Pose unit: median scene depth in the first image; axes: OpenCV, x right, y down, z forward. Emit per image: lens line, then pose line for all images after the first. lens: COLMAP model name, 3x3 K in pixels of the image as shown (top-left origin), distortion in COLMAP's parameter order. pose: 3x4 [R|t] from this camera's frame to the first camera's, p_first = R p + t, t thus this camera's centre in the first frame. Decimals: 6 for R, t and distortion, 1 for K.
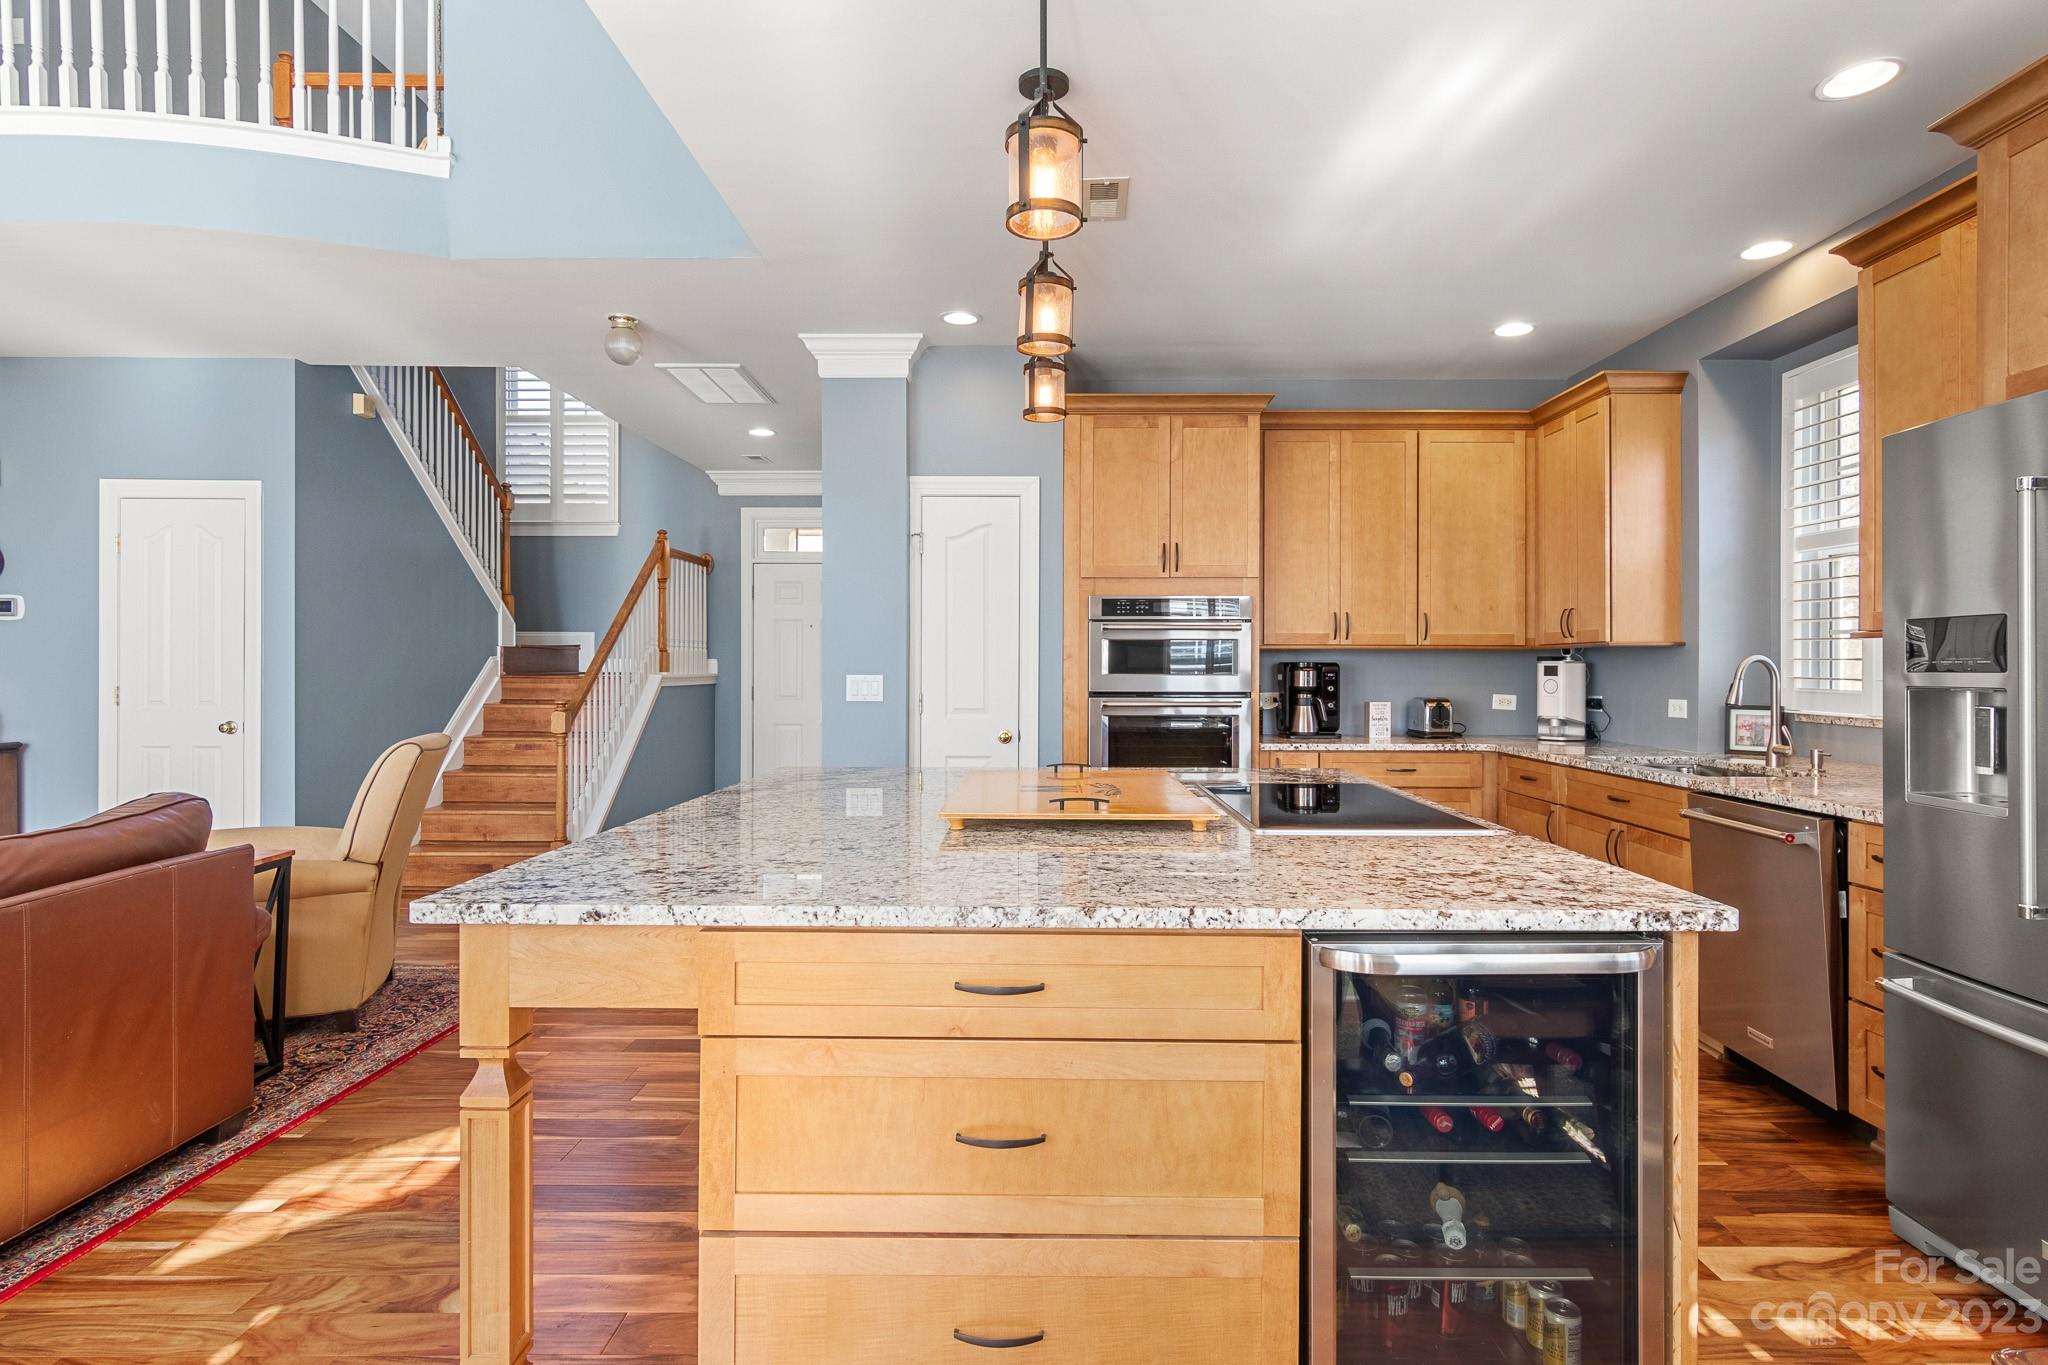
lens RADIAL K [[1051.5, 0, 1043.4], [0, 1051.5, 665.5], [0, 0, 1]] dist [-0.002100, 0.000981]
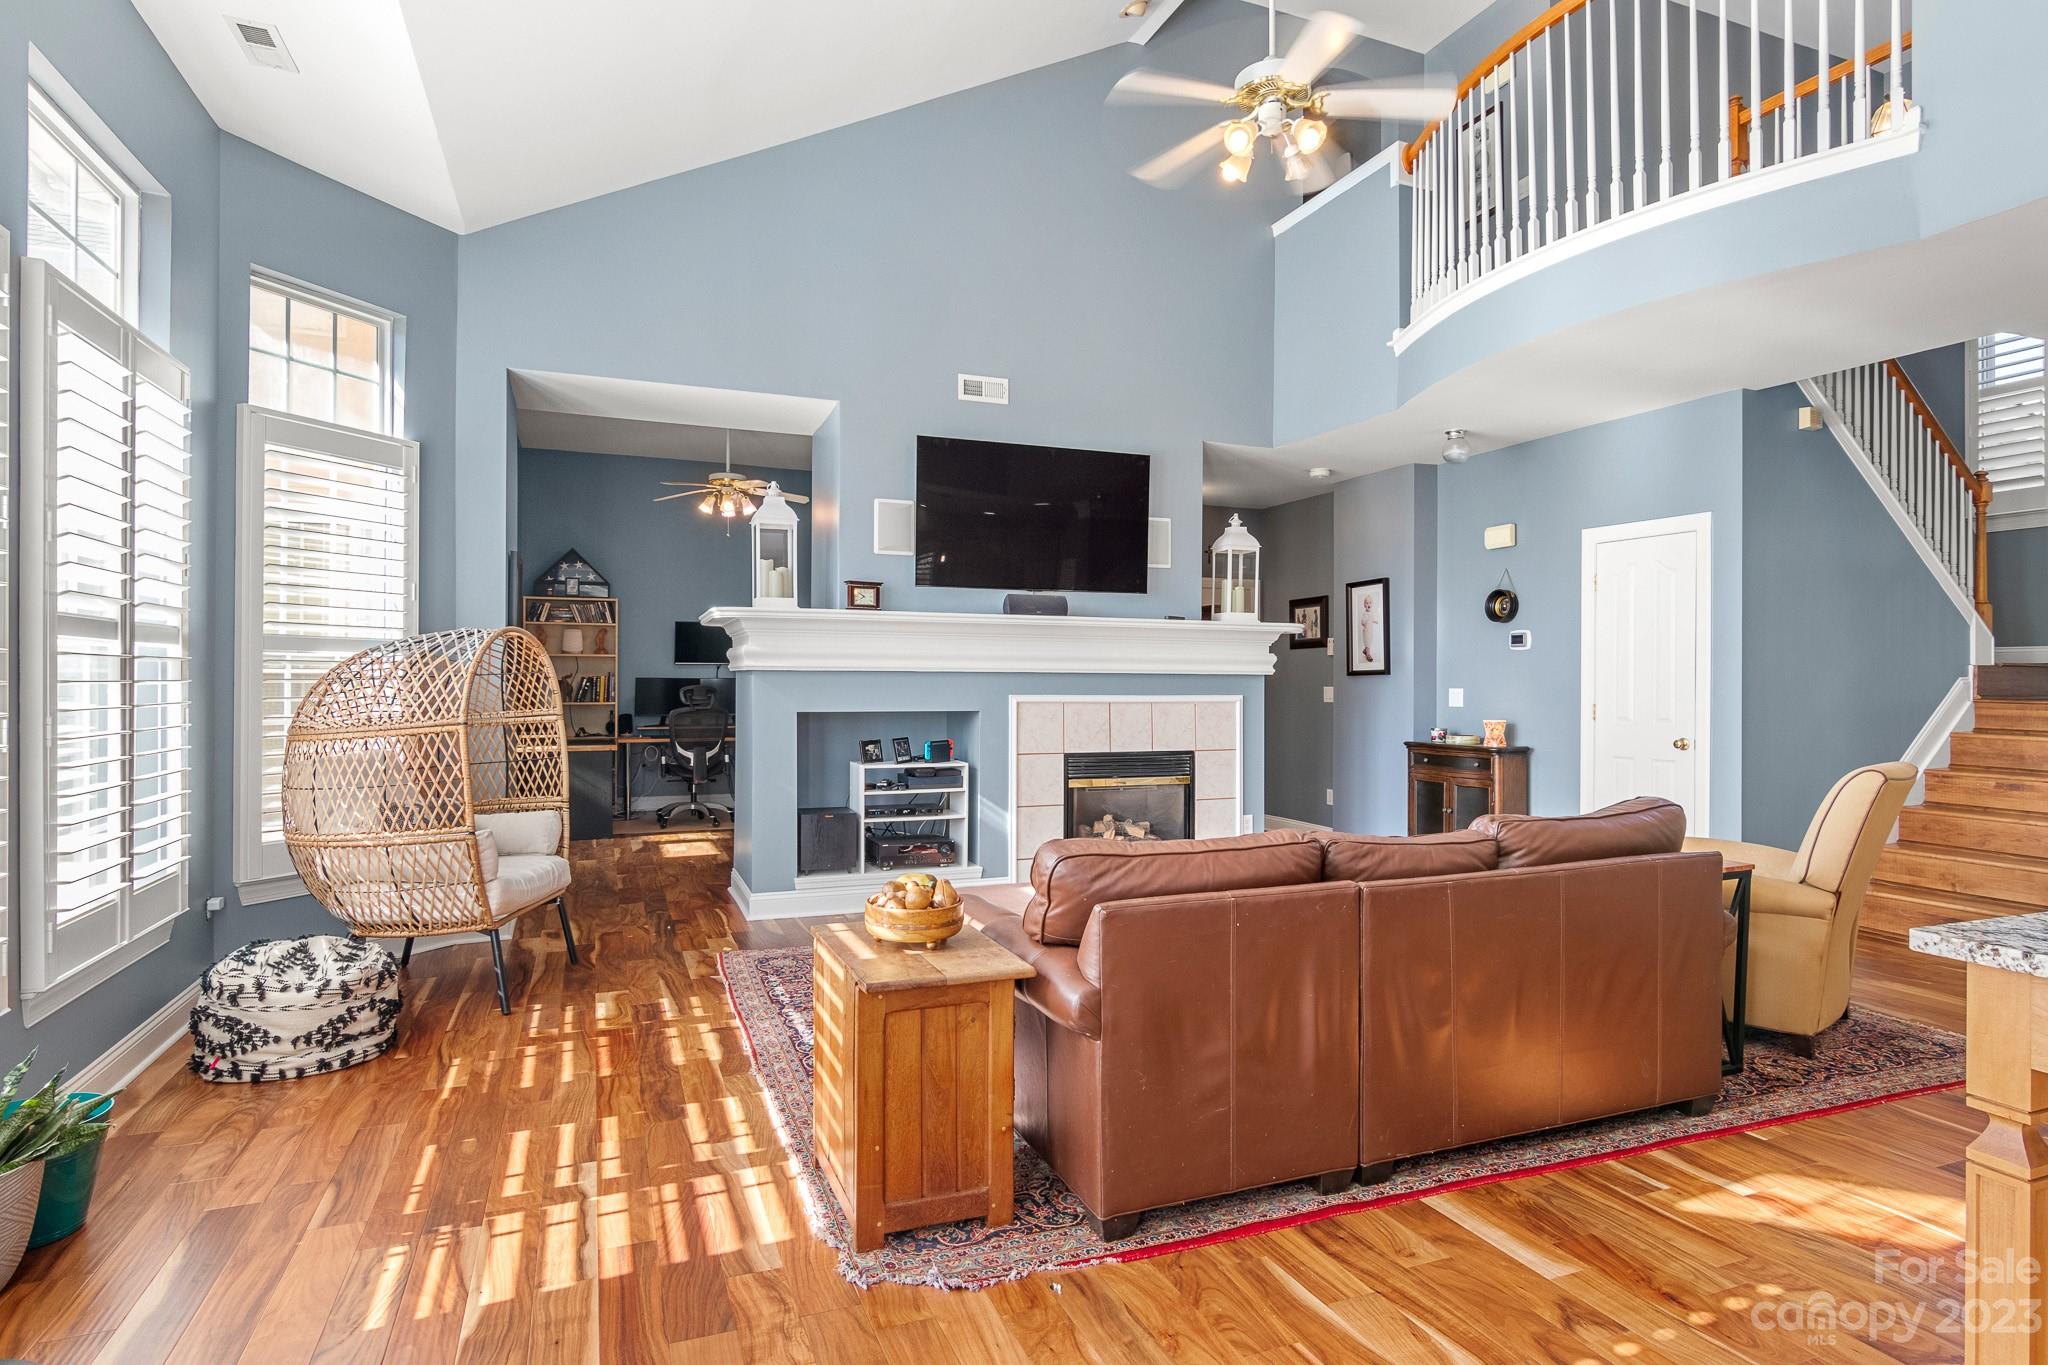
lens RADIAL K [[1090.8, 0, 1029.5], [0, 1090.8, 678.9], [0, 0, 1]] dist [-0.004000, 0.000382]
pose [[0.377890, -0.002070, -0.925848, 0.010178], [-0.004393, 0.999982, -0.004029, -0.000566], [0.925840, 0.005590, 0.377874, -0.049282]]
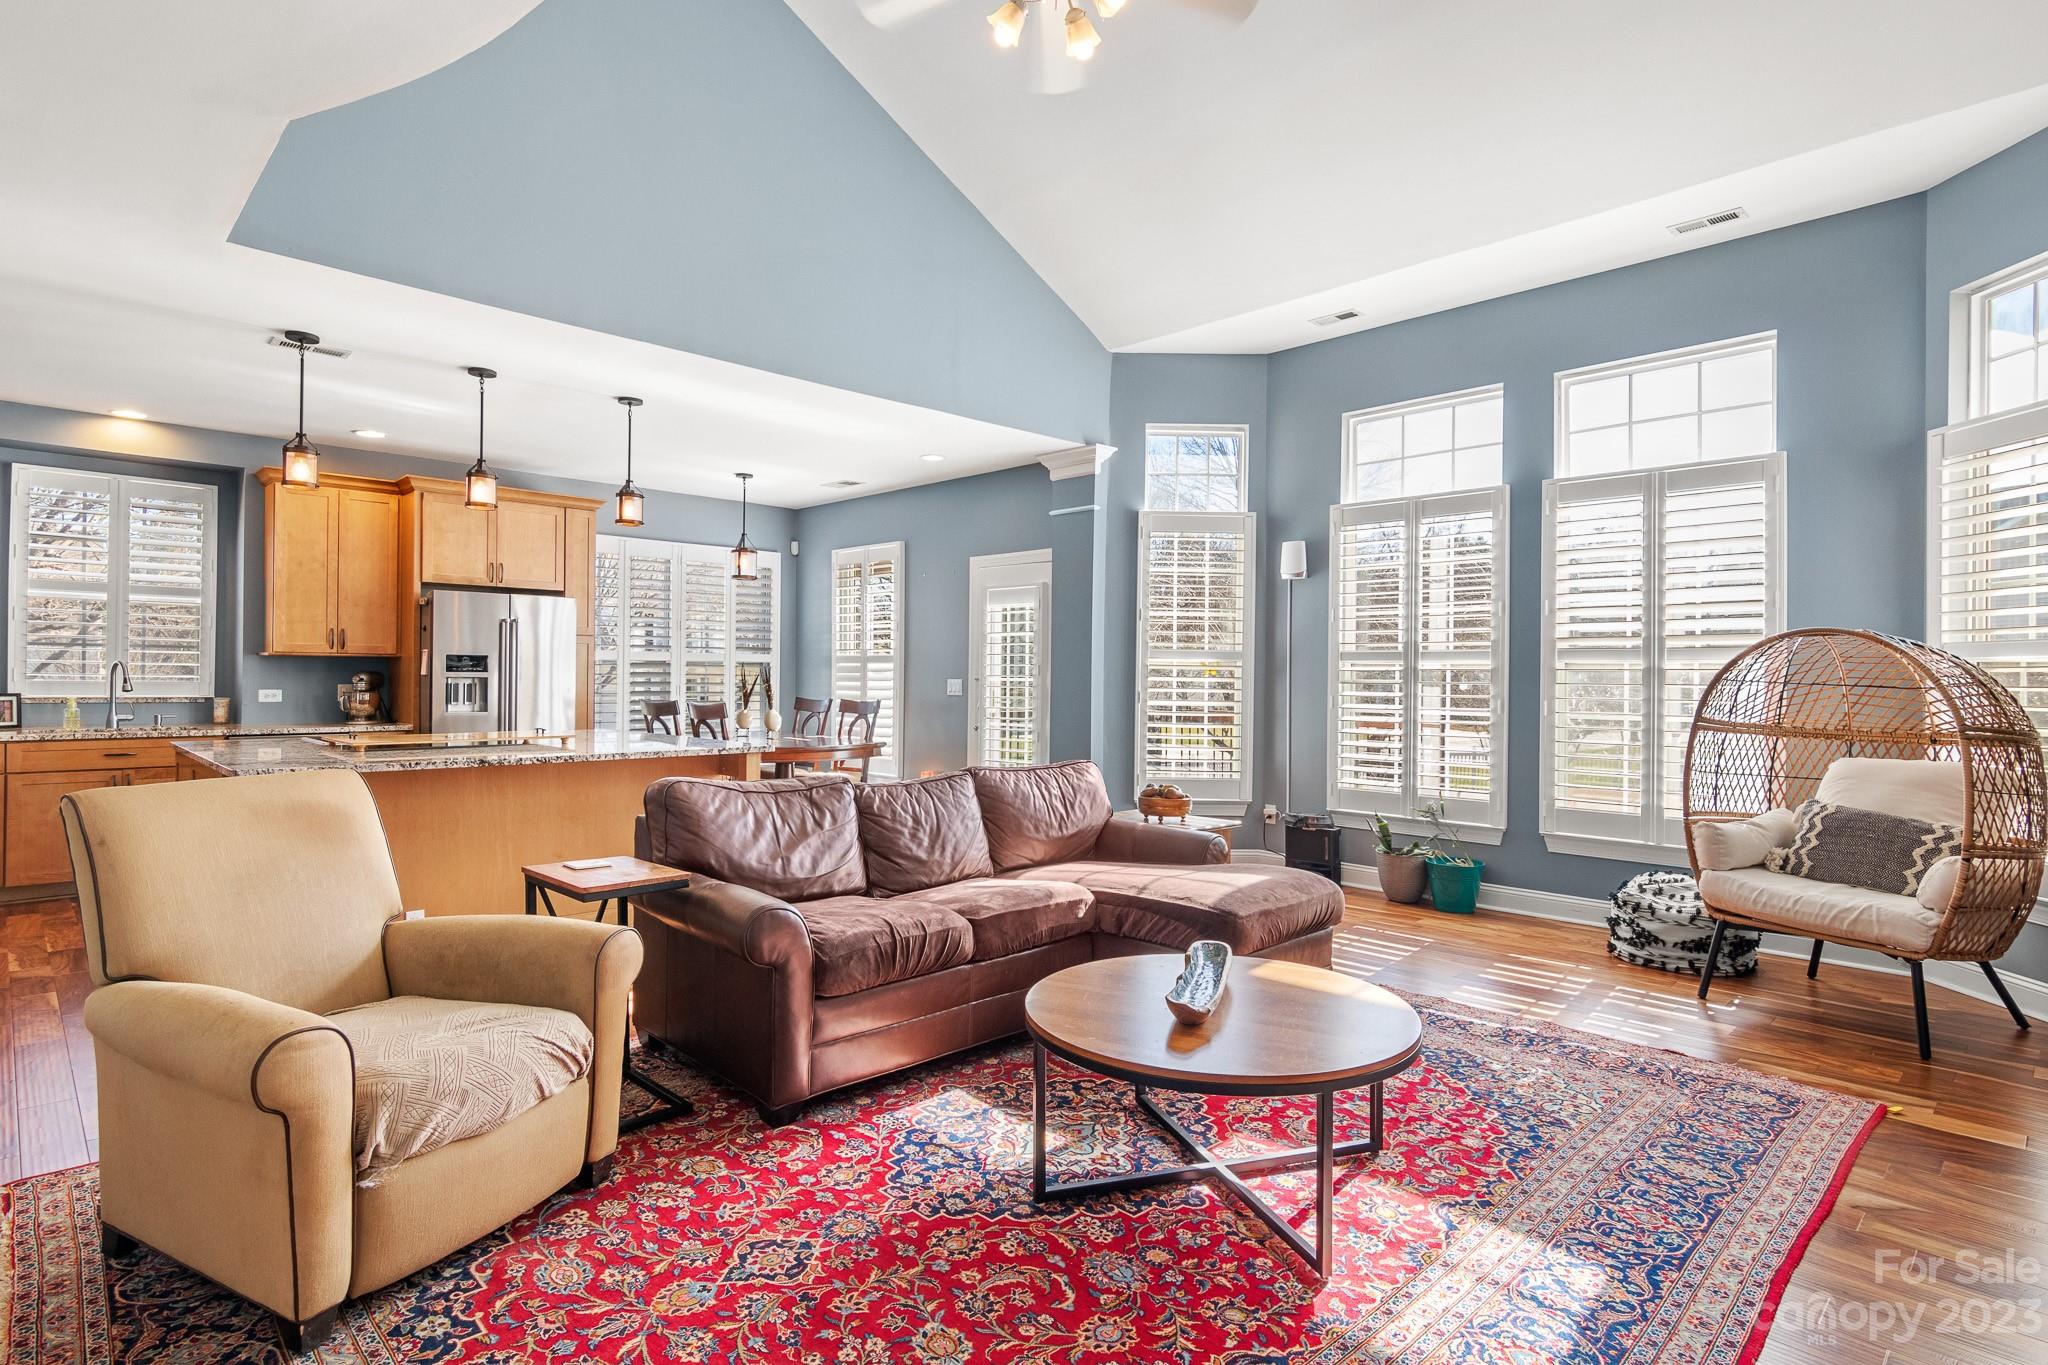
lens RADIAL K [[1043.0, 0, 1025.6], [0, 1043.0, 674.0], [0, 0, 1]] dist [-0.001601, 0.000767]
pose [[-0.705447, -0.007419, 0.708724, -1.132186], [-0.011484, 0.999934, -0.000964, -0.002094], [-0.708670, -0.008819, -0.705485, 0.894674]]
